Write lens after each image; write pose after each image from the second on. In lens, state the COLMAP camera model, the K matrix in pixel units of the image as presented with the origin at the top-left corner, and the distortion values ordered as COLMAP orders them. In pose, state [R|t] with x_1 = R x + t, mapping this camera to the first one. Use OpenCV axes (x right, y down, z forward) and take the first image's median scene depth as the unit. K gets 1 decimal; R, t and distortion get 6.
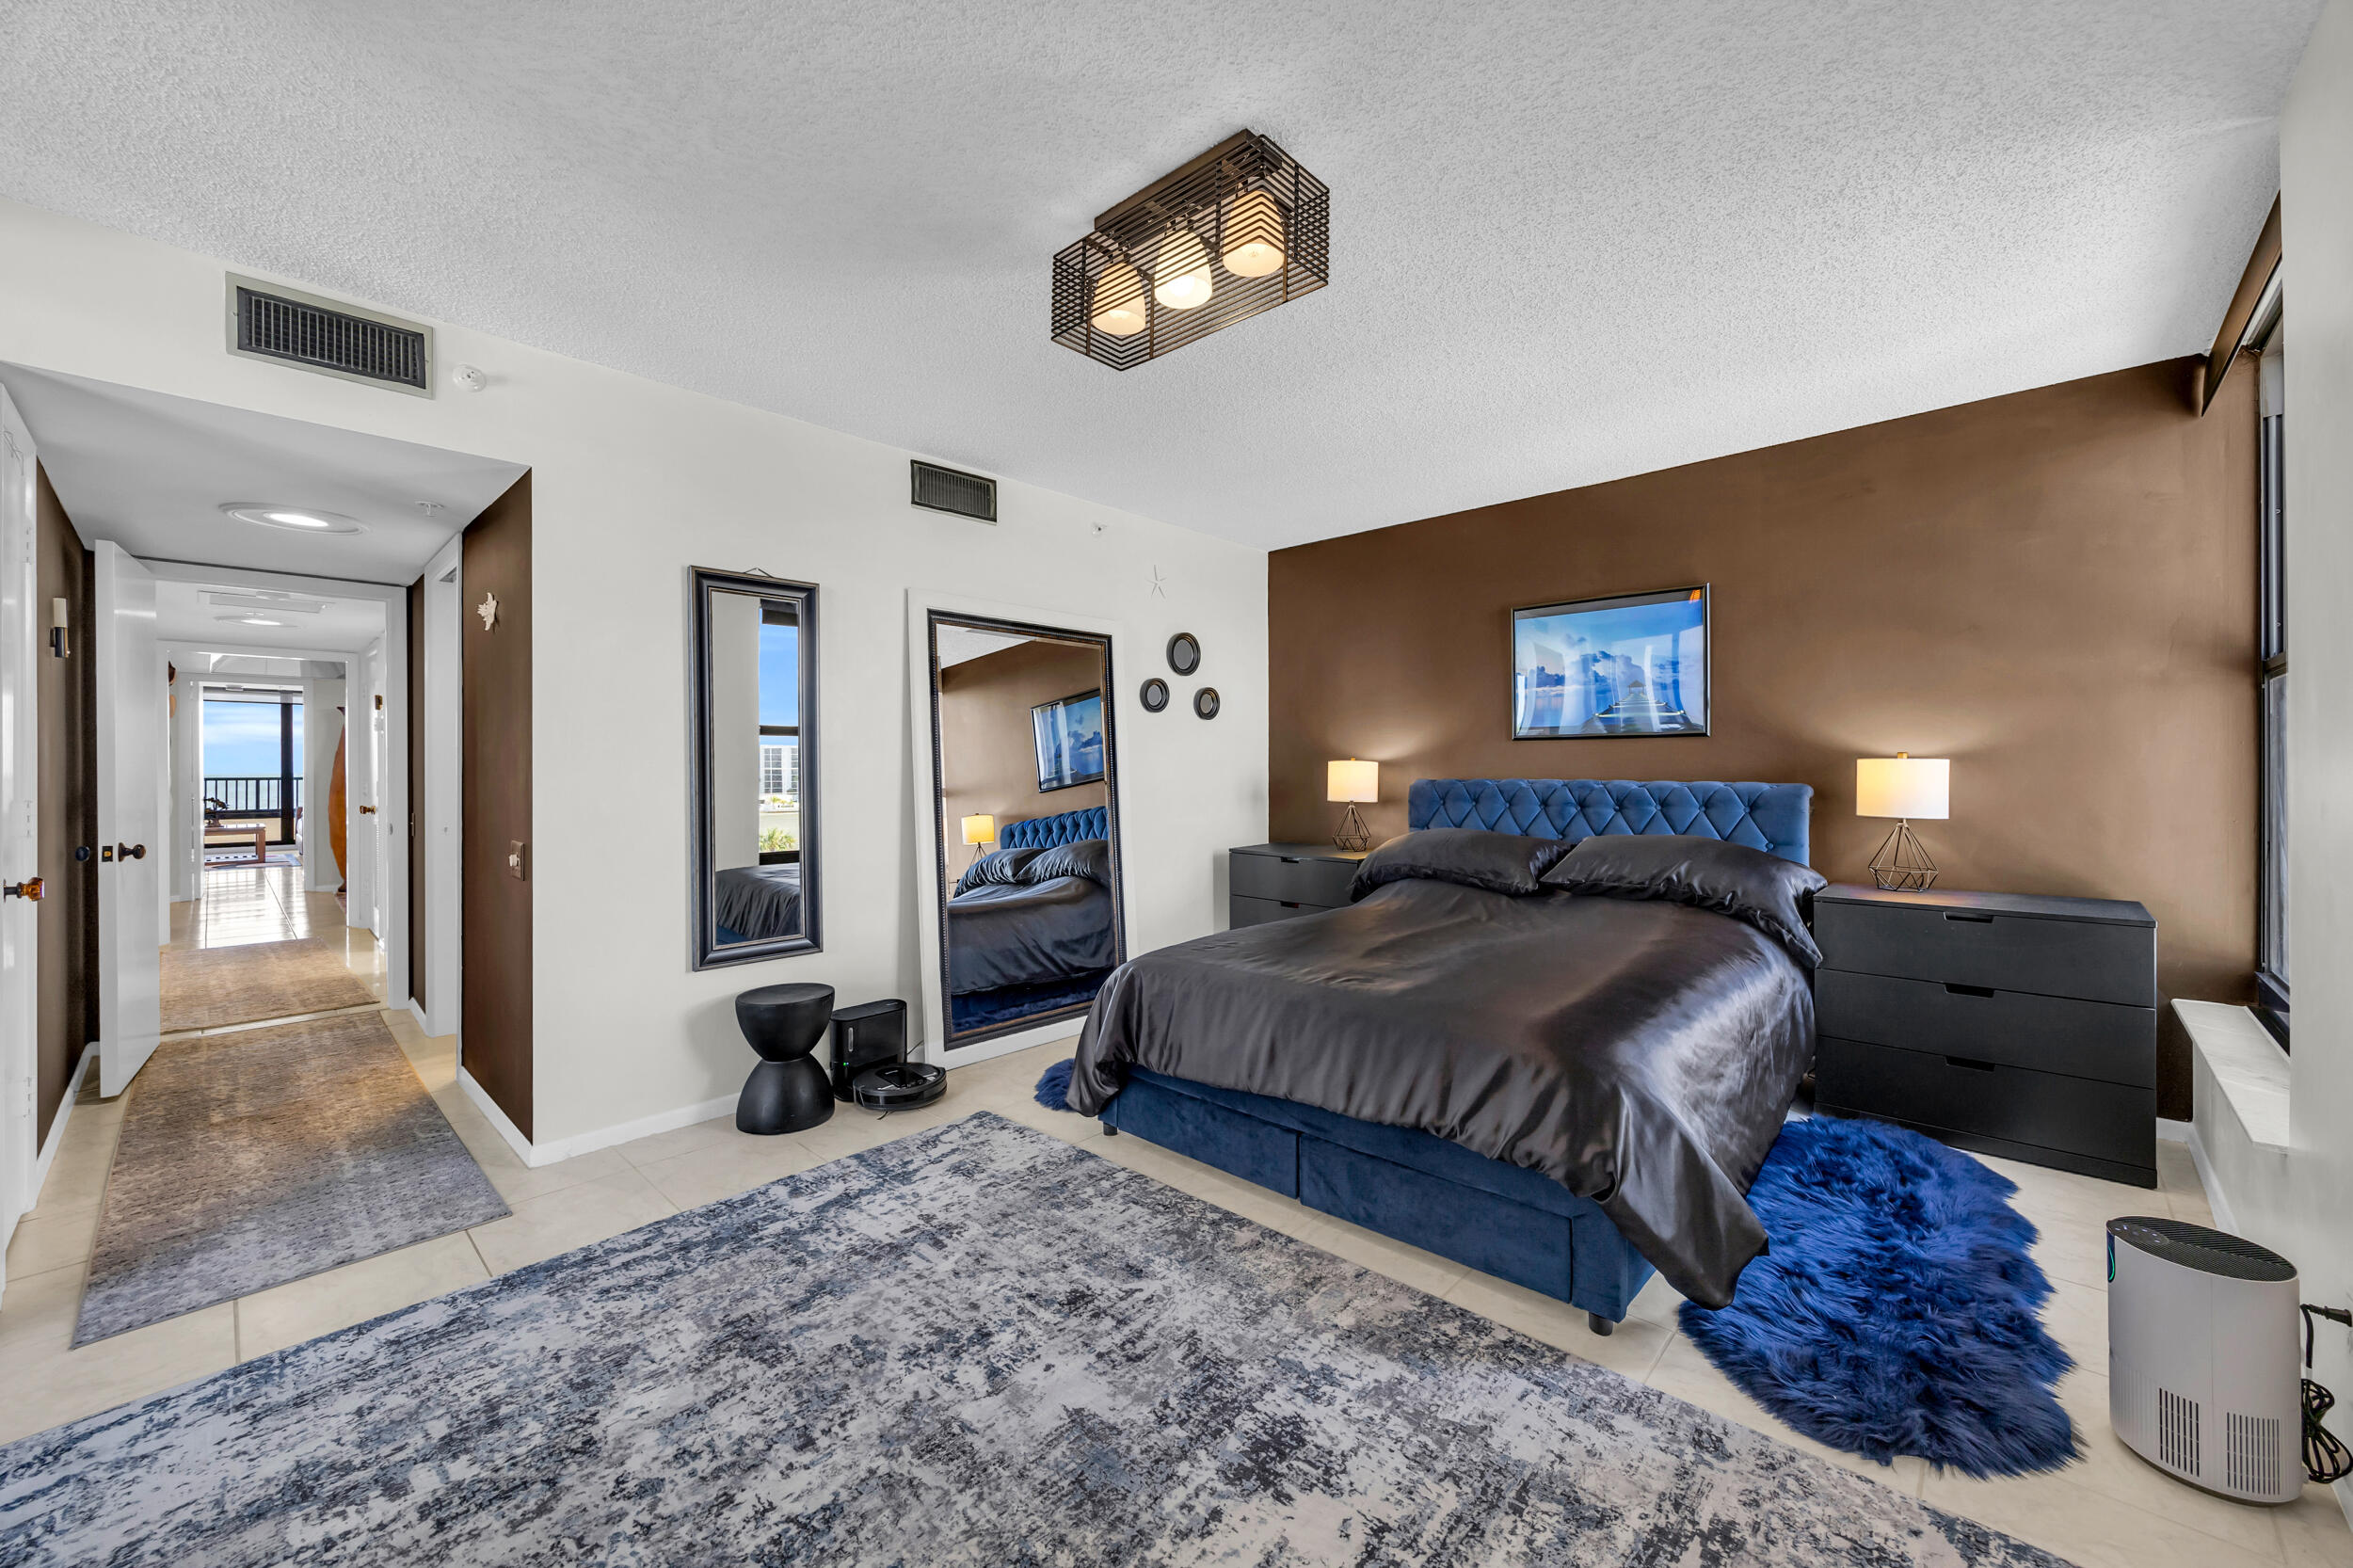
lens RADIAL K [[904.4, 0, 1173.8], [0, 904.4, 775.8], [0, 0, 1]] dist [-0.002795, -0.000208]
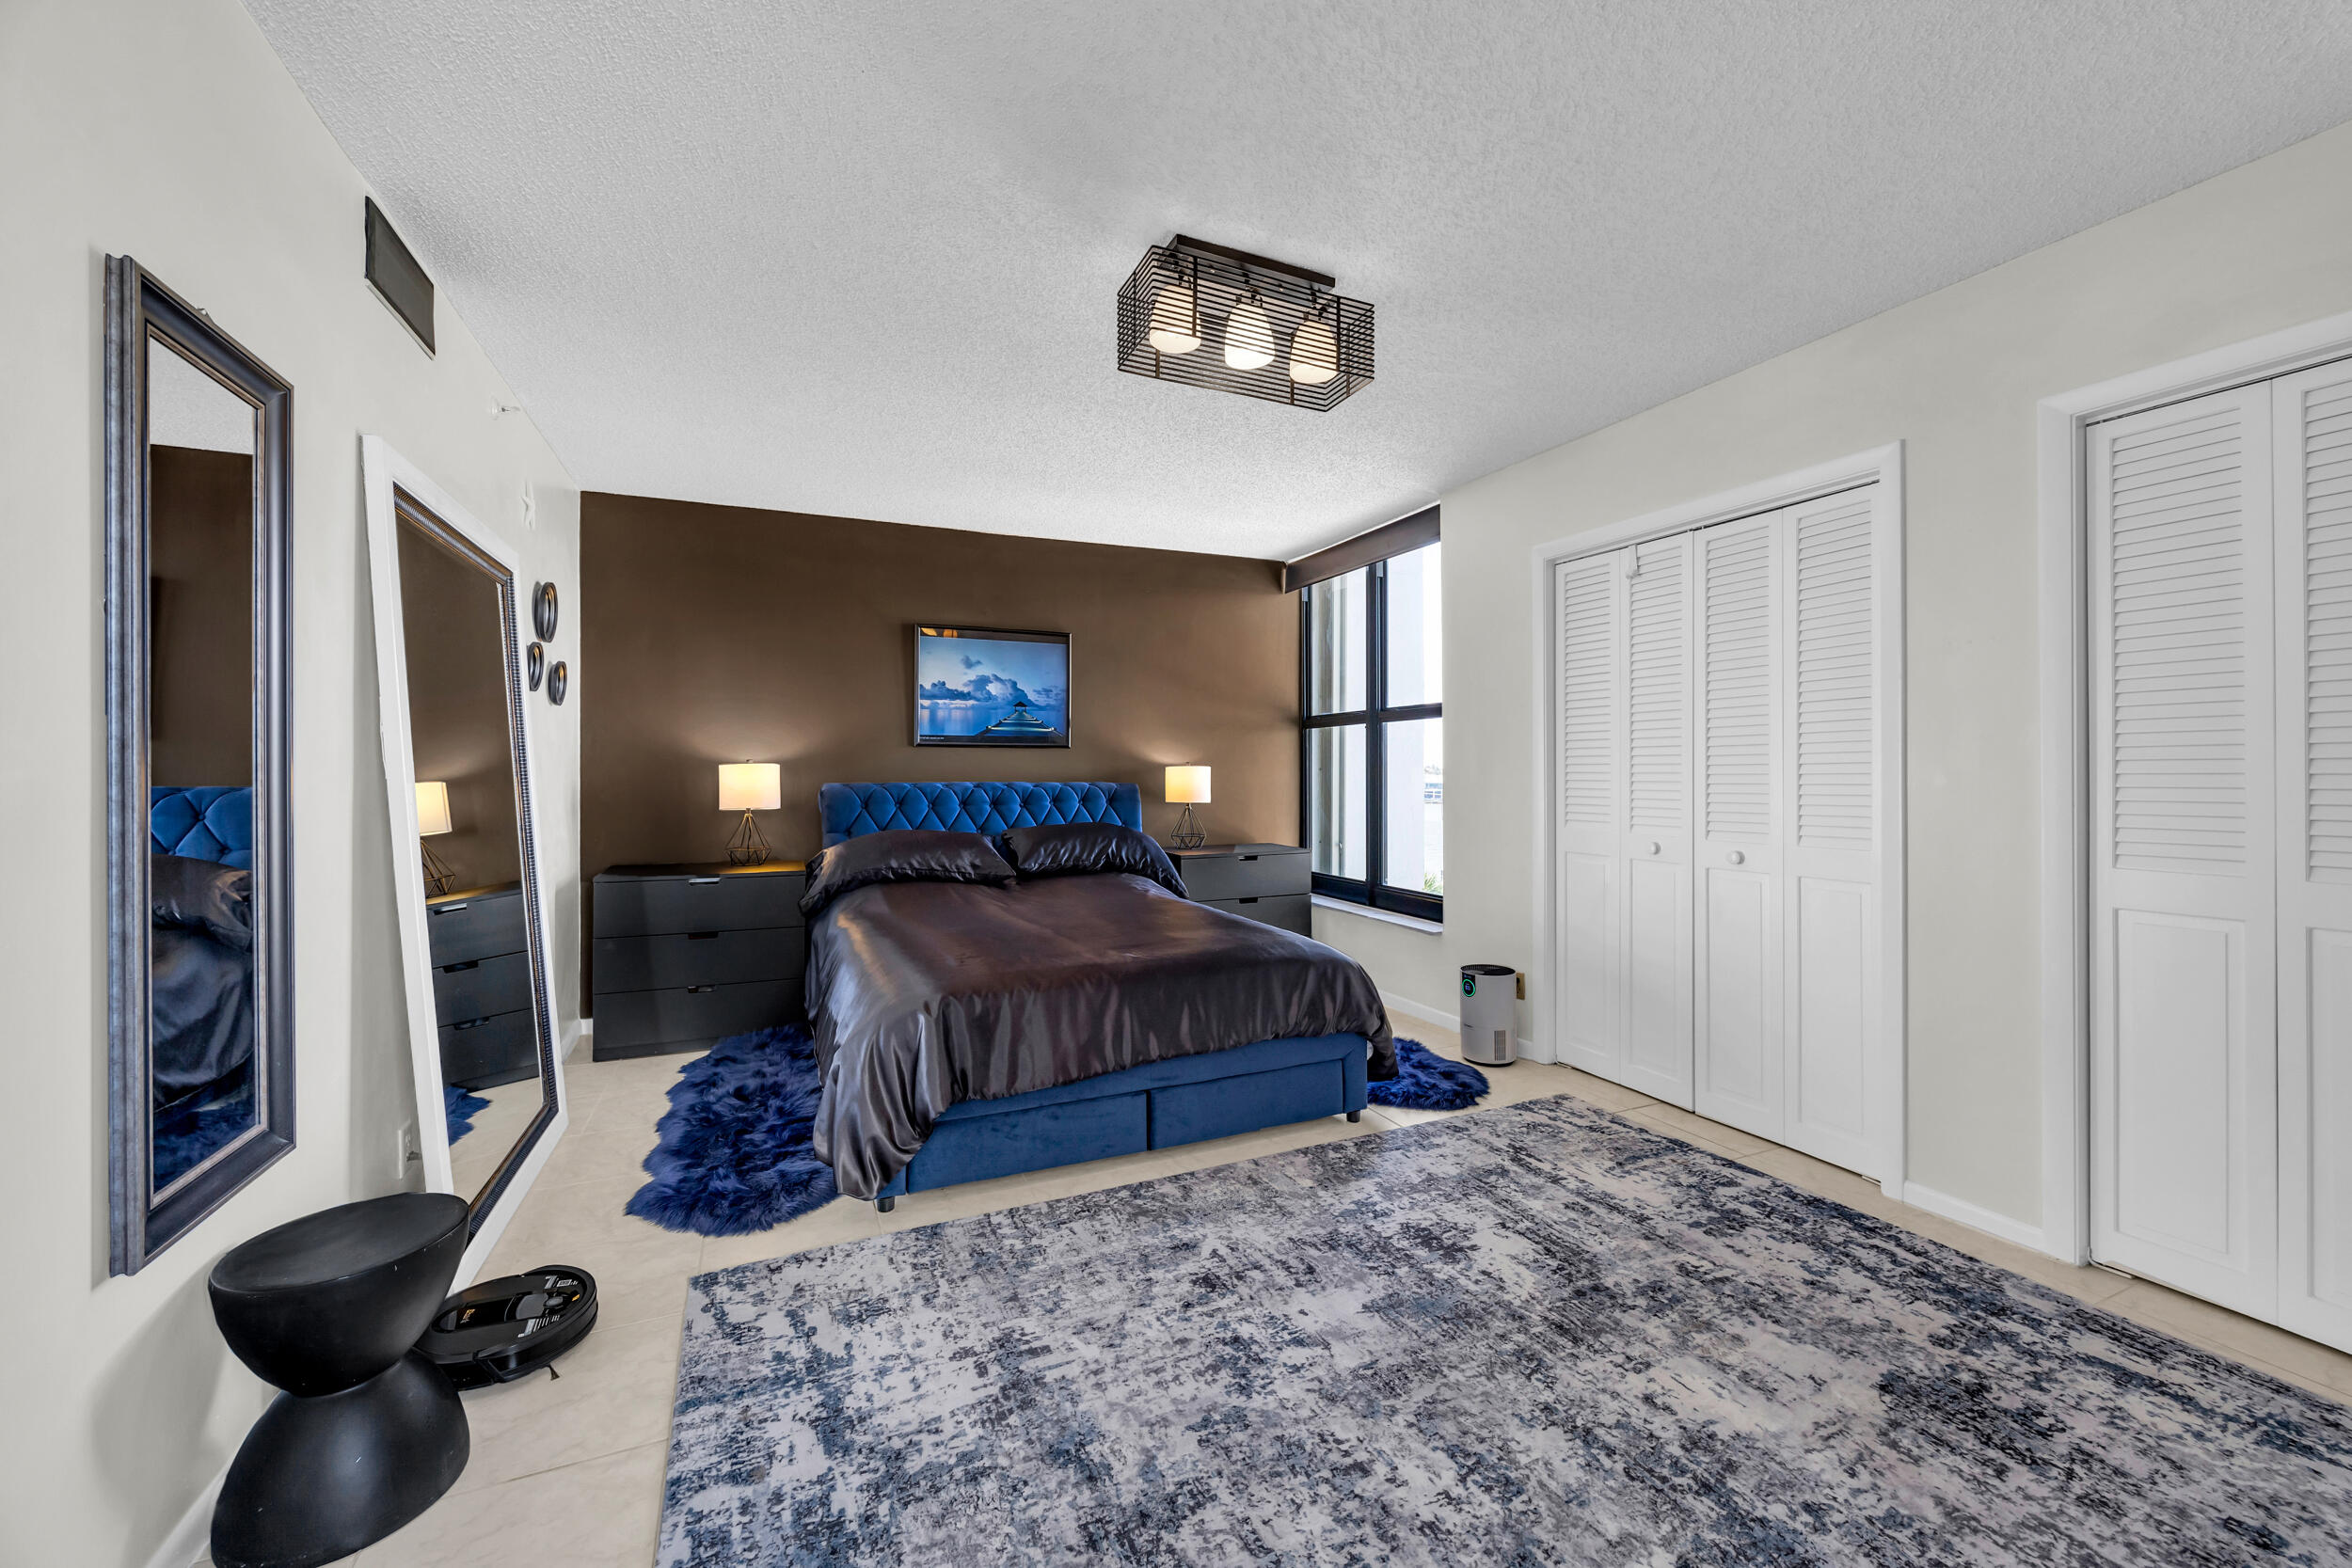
lens RADIAL K [[903.9, 0, 1176.2], [0, 903.9, 775.4], [0, 0, 1]] dist [-0.002795, -0.000208]
pose [[0.387260, -0.001174, 0.921970, -1.081346], [0.006617, 0.999977, -0.001506, -0.000877], [-0.921947, 0.006684, 0.387258, 0.632497]]
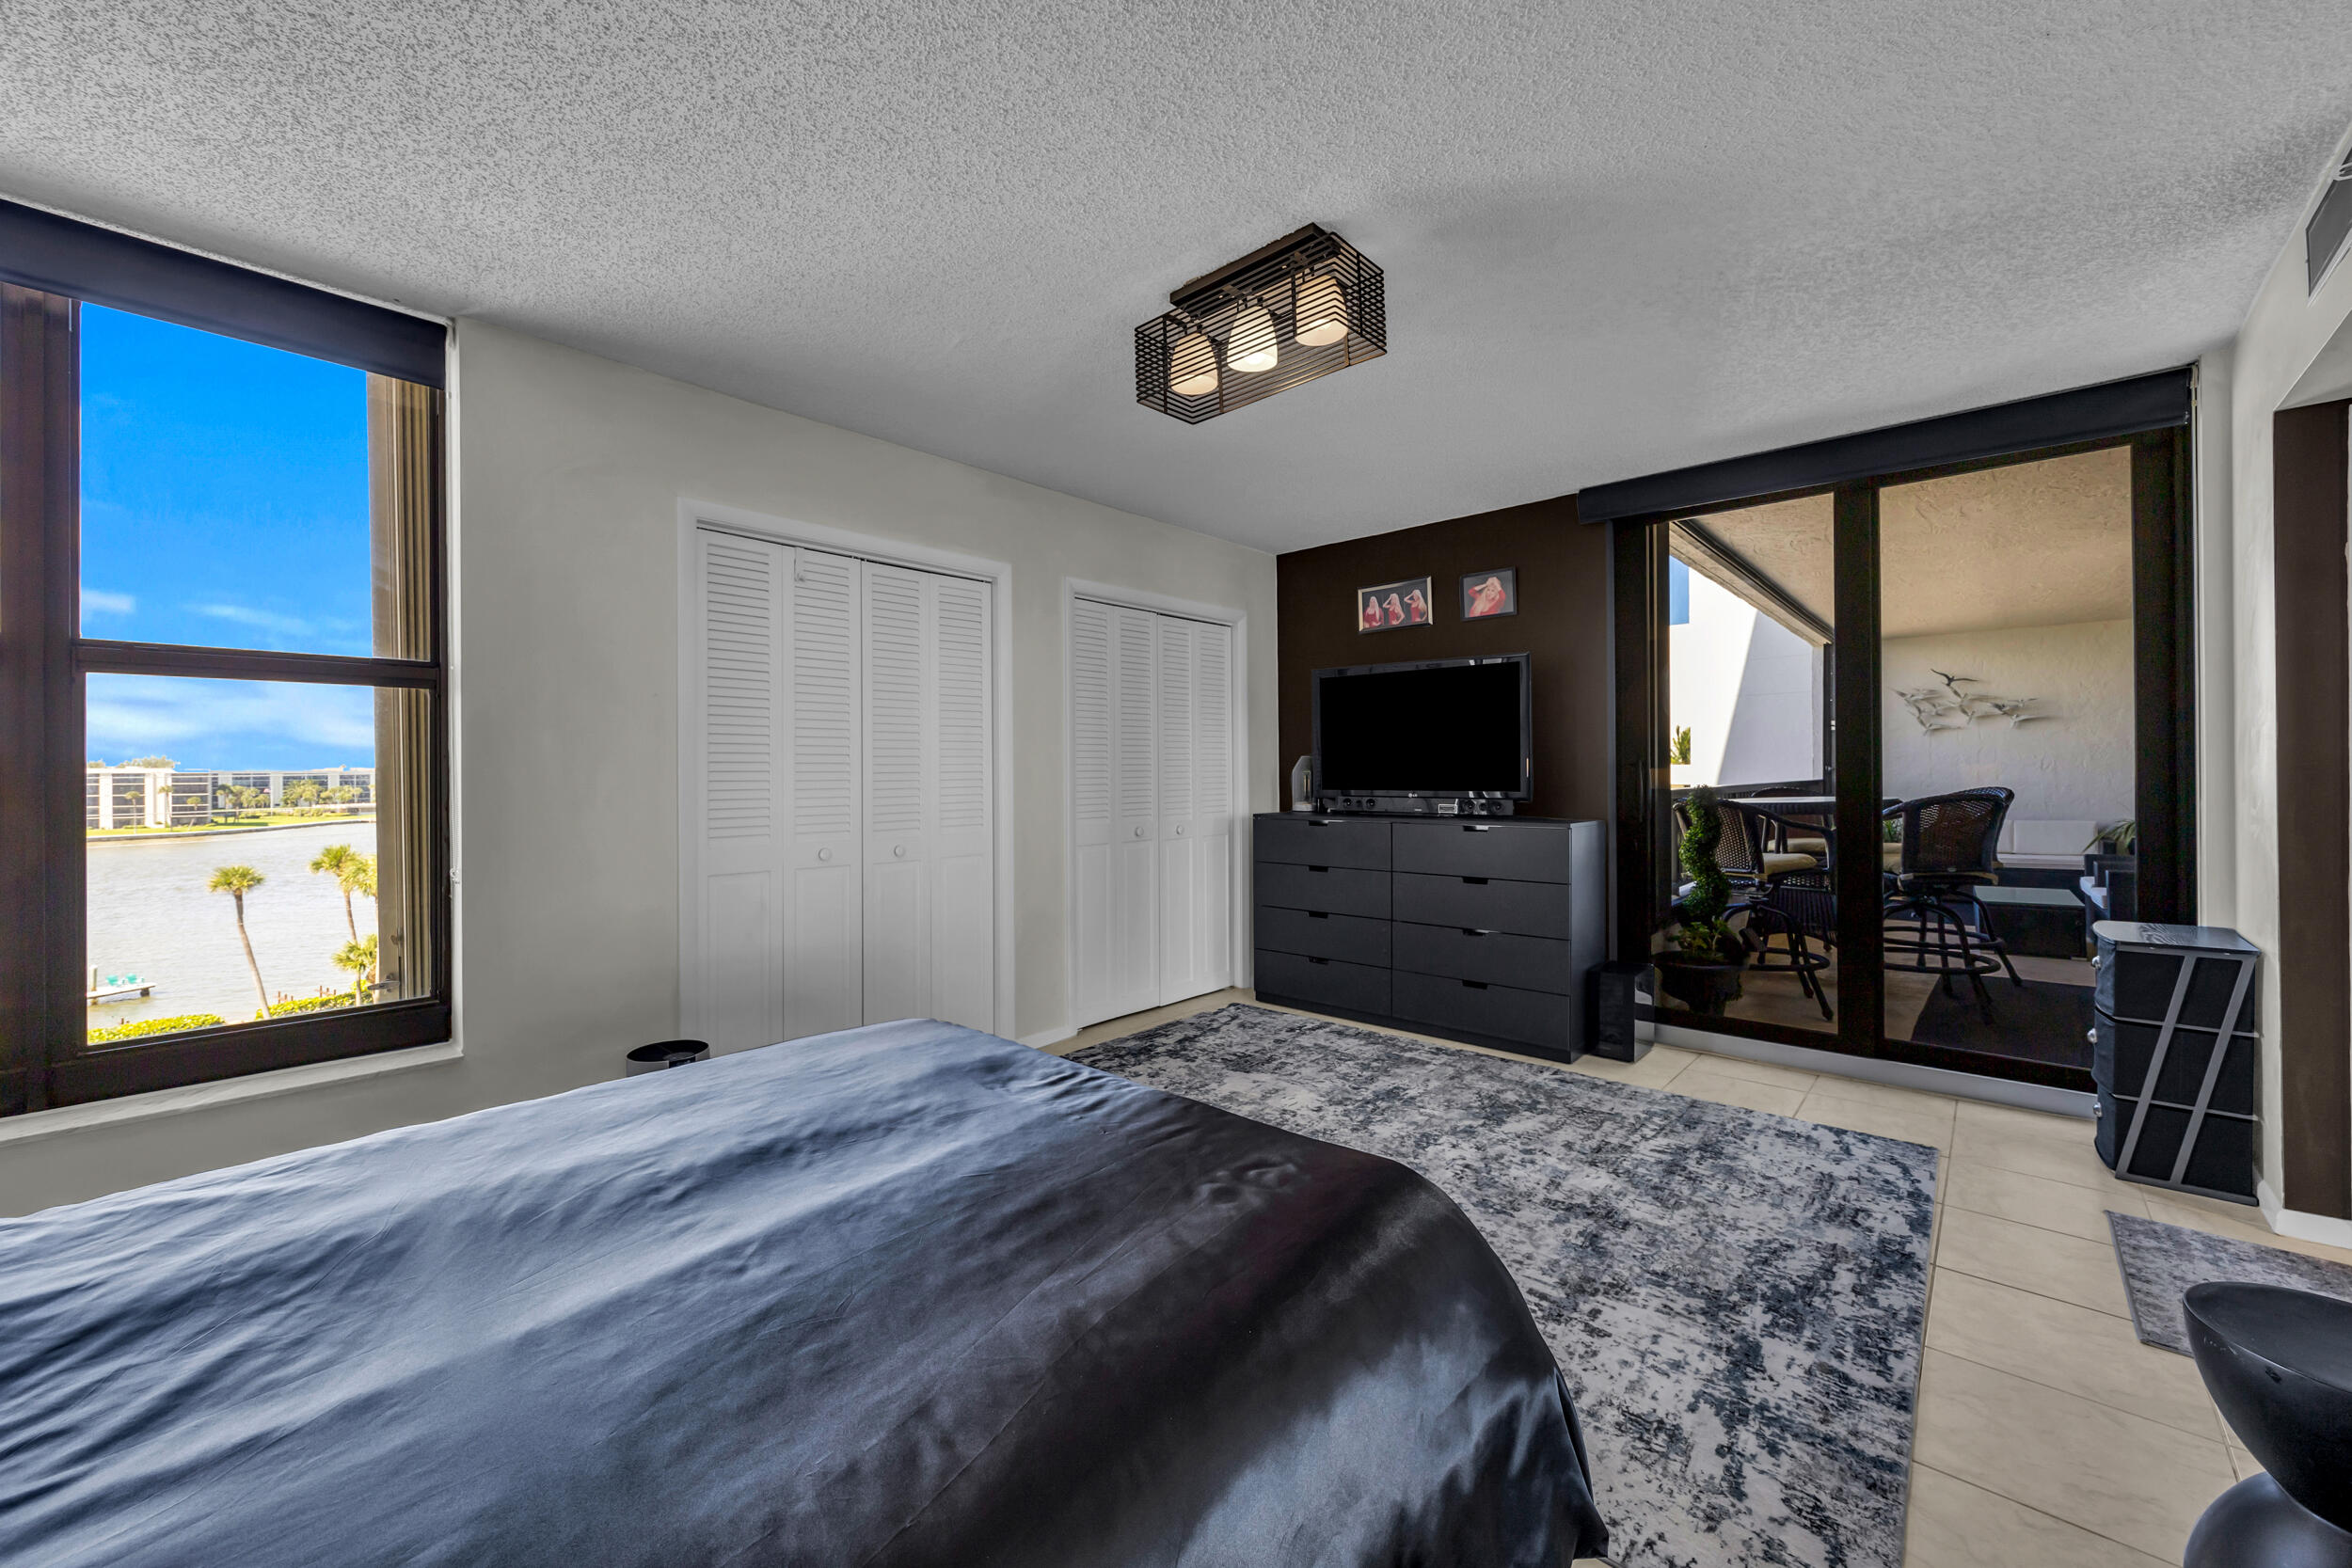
lens RADIAL K [[903.9, 0, 1174.7], [0, 903.9, 771.0], [0, 0, 1]] dist [-0.002795, -0.000208]
pose [[-0.999918, 0.009674, -0.008395, 0.124230], [0.009626, 0.999937, 0.005767, -0.022756], [0.008451, 0.005686, -0.999948, 2.136965]]
